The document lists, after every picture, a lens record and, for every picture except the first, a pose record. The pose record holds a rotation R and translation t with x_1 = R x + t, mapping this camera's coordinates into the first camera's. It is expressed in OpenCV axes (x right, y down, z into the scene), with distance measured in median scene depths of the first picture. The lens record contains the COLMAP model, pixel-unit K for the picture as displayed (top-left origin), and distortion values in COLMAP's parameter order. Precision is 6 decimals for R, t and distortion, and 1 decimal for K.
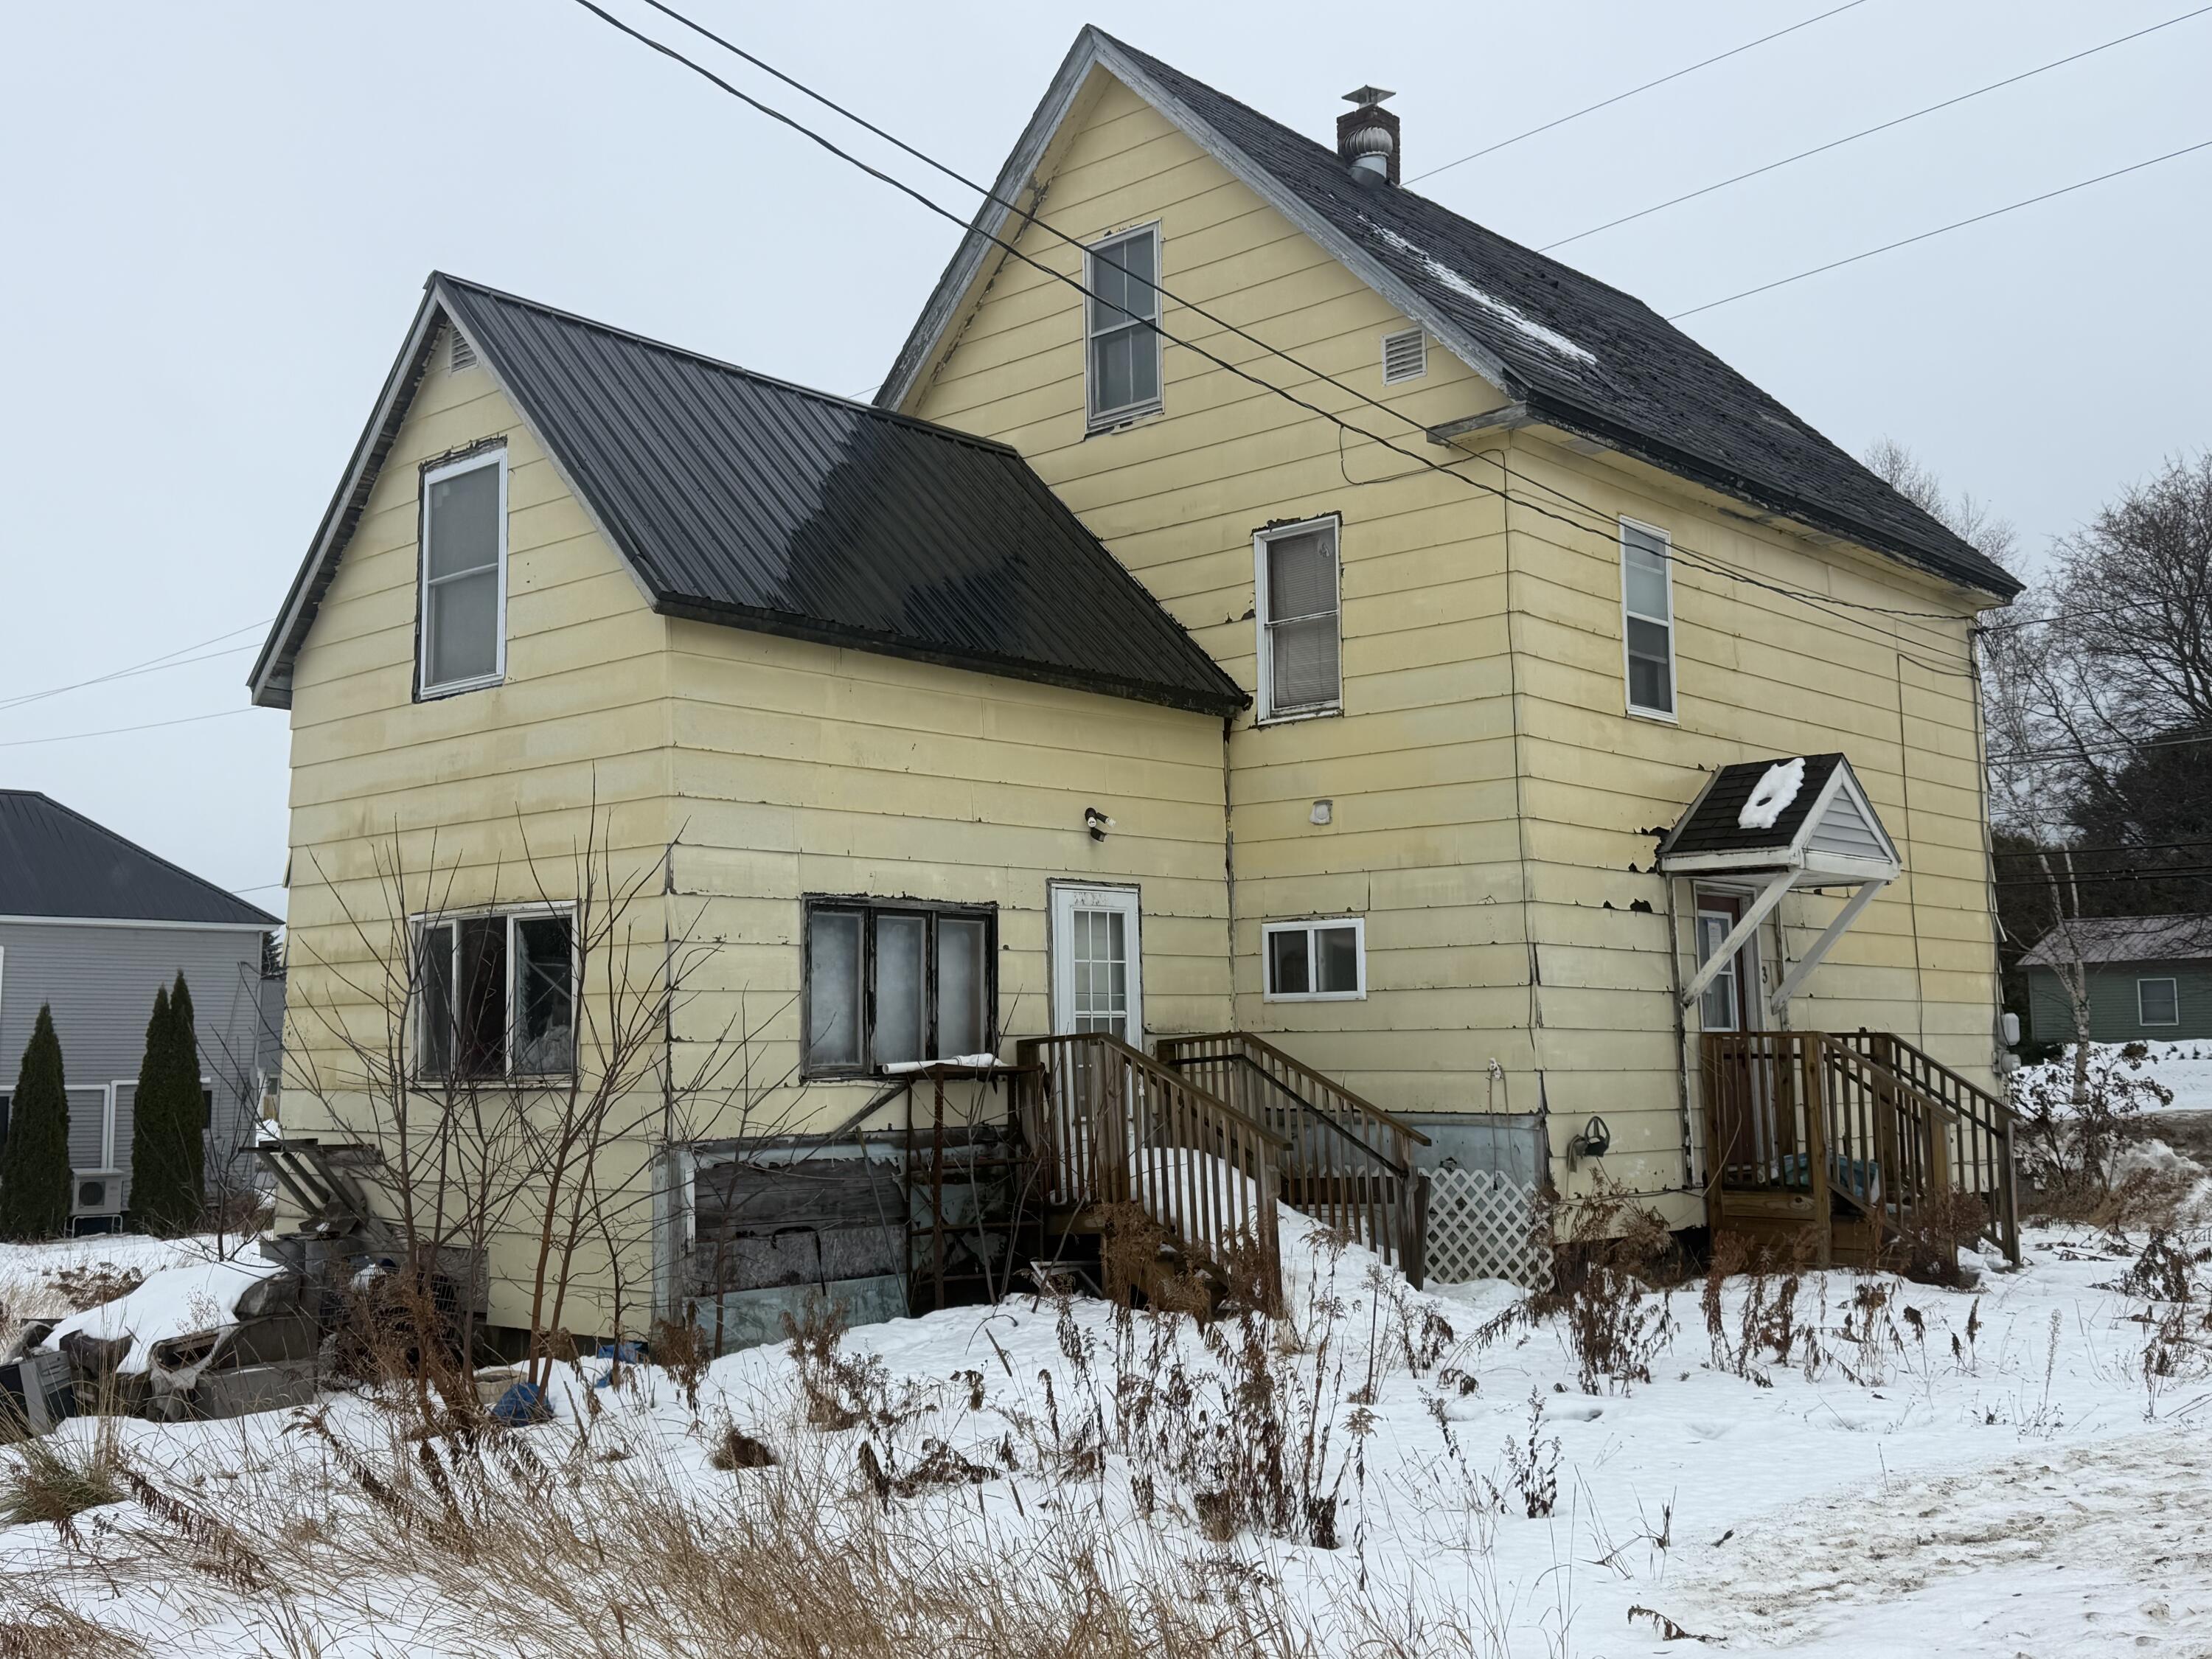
lens RADIAL K [[2218.3, 0, 1105.2], [0, 2218.3, 827.3], [0, 0, 1]] dist [0.085971, 0.000000]
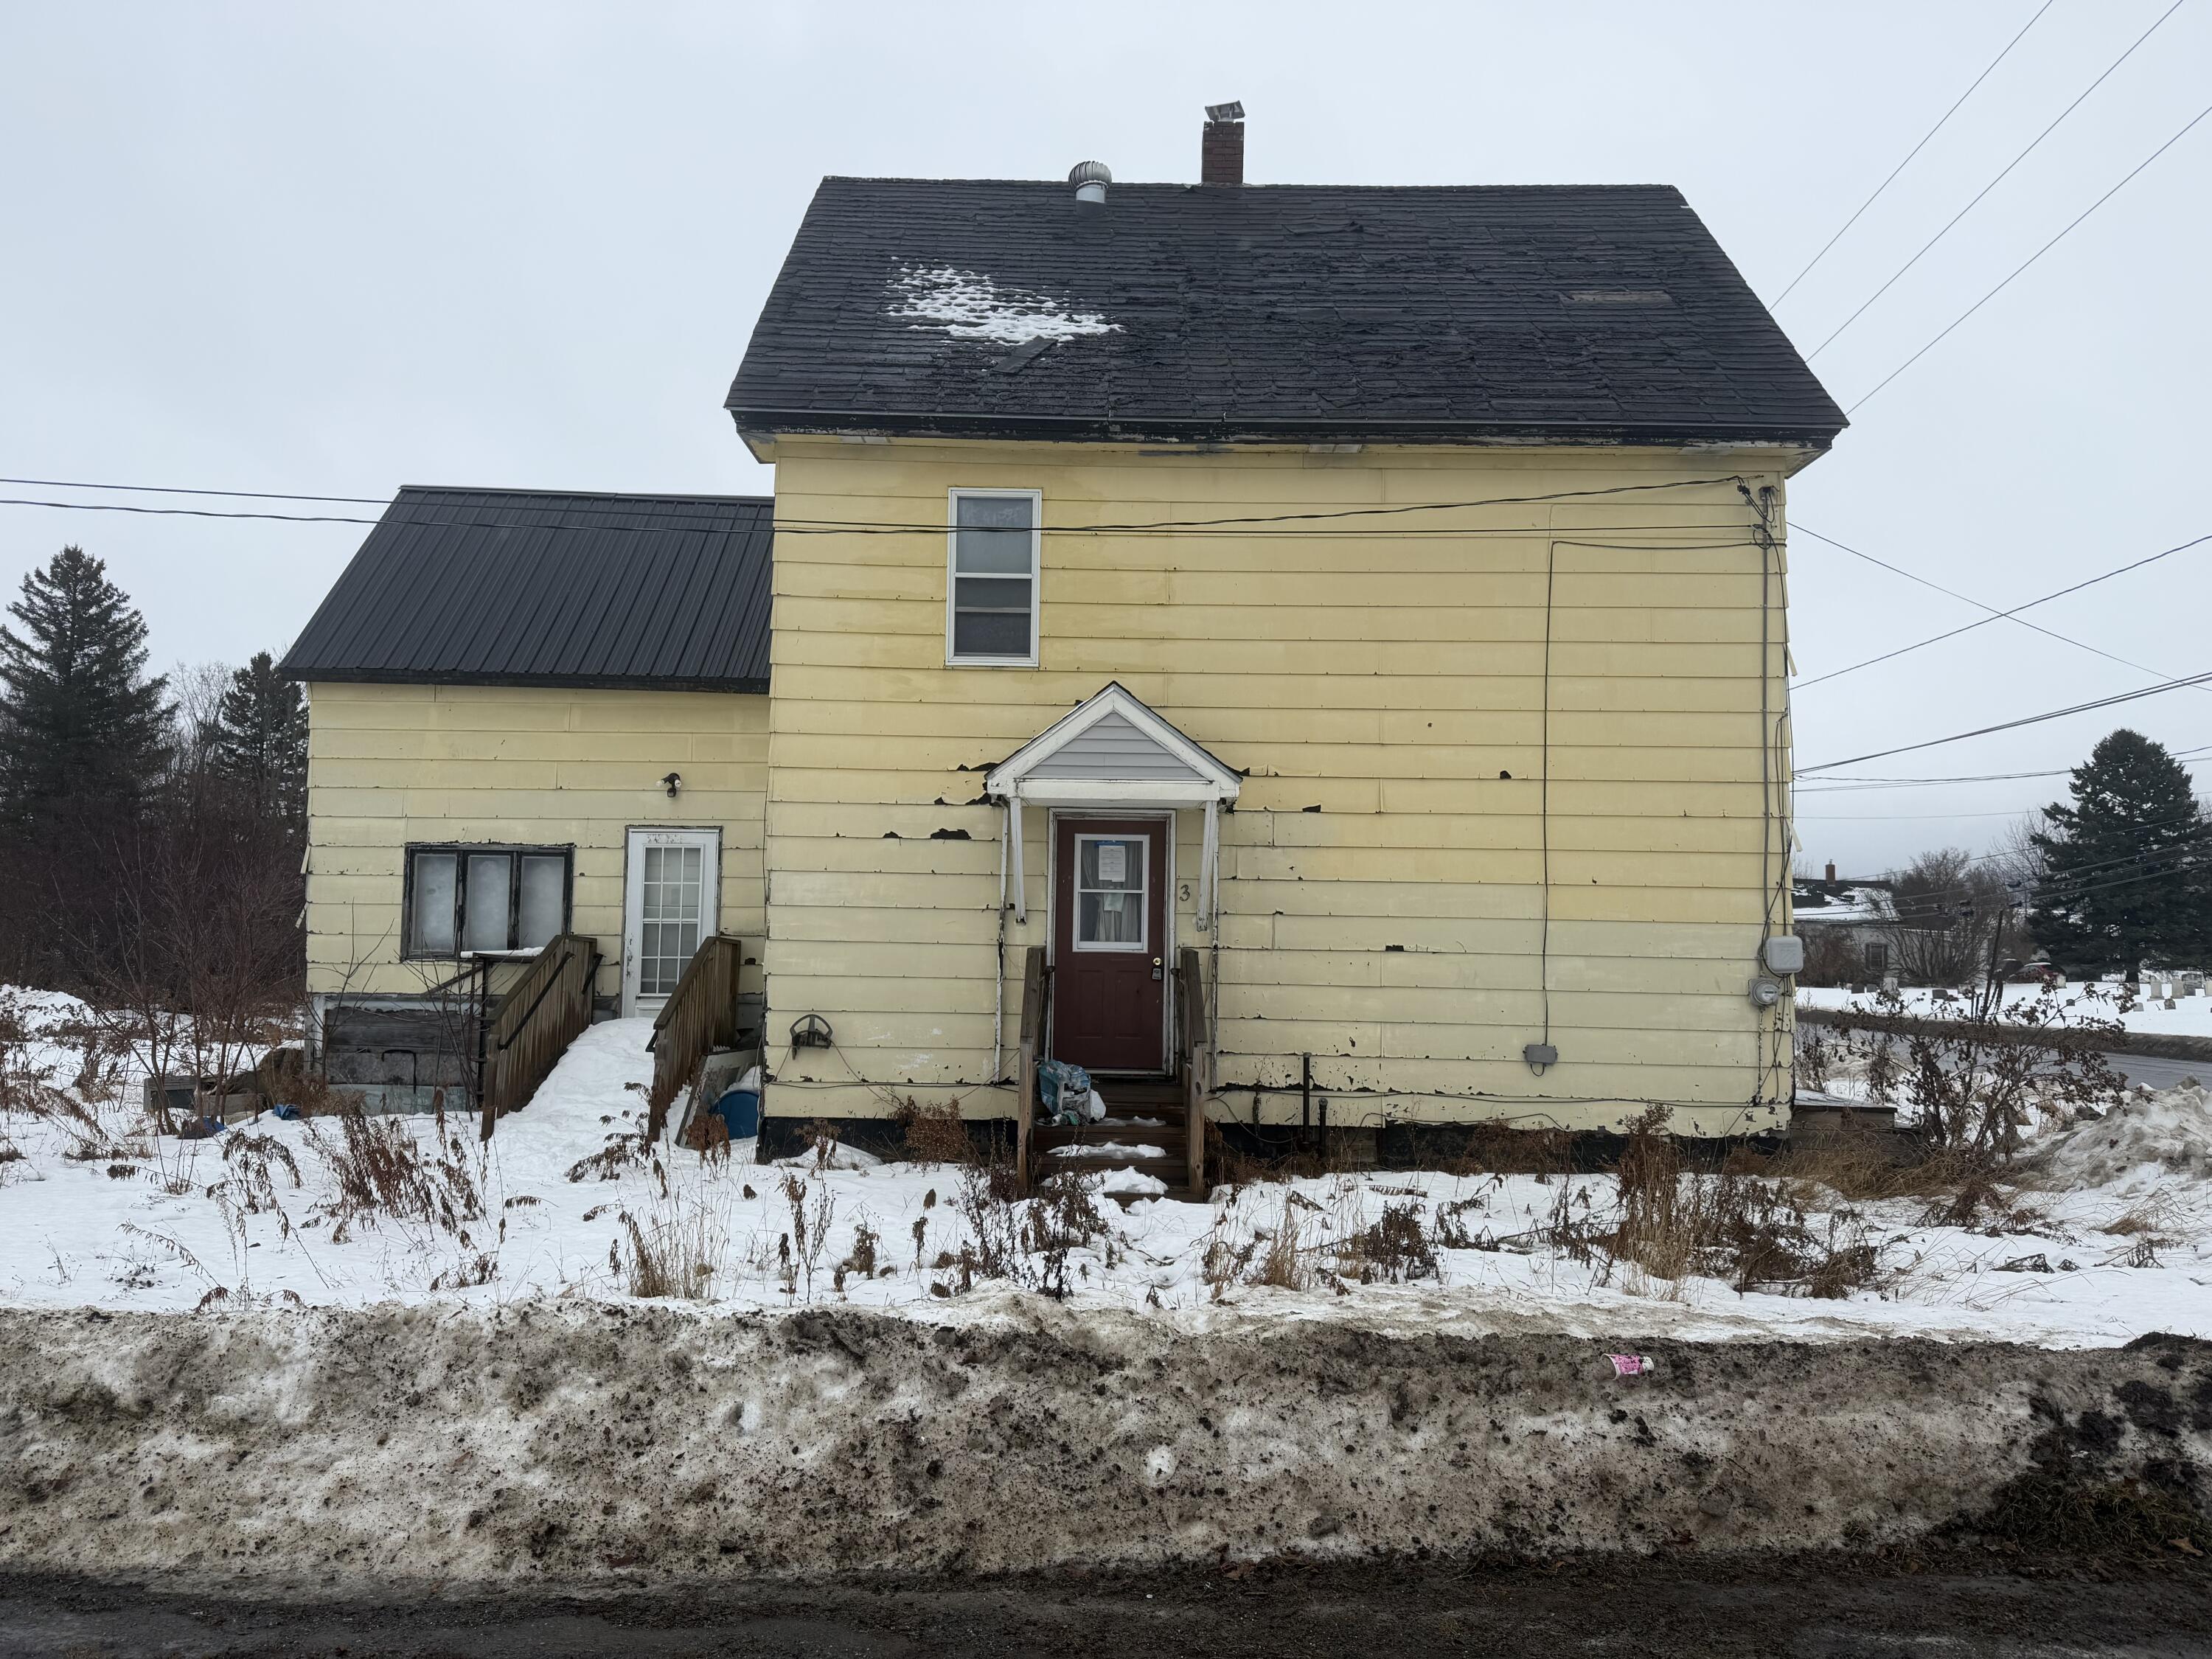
lens RADIAL K [[1585.1, 0, 1109.5], [0, 1585.1, 840.3], [0, 0, 1]] dist [0.057954, 0.000207]
pose [[0.658701, -0.017067, -0.752211, 0.989300], [0.054566, 0.998194, 0.025135, 0.024805], [0.750423, -0.057601, 0.658443, 0.578104]]
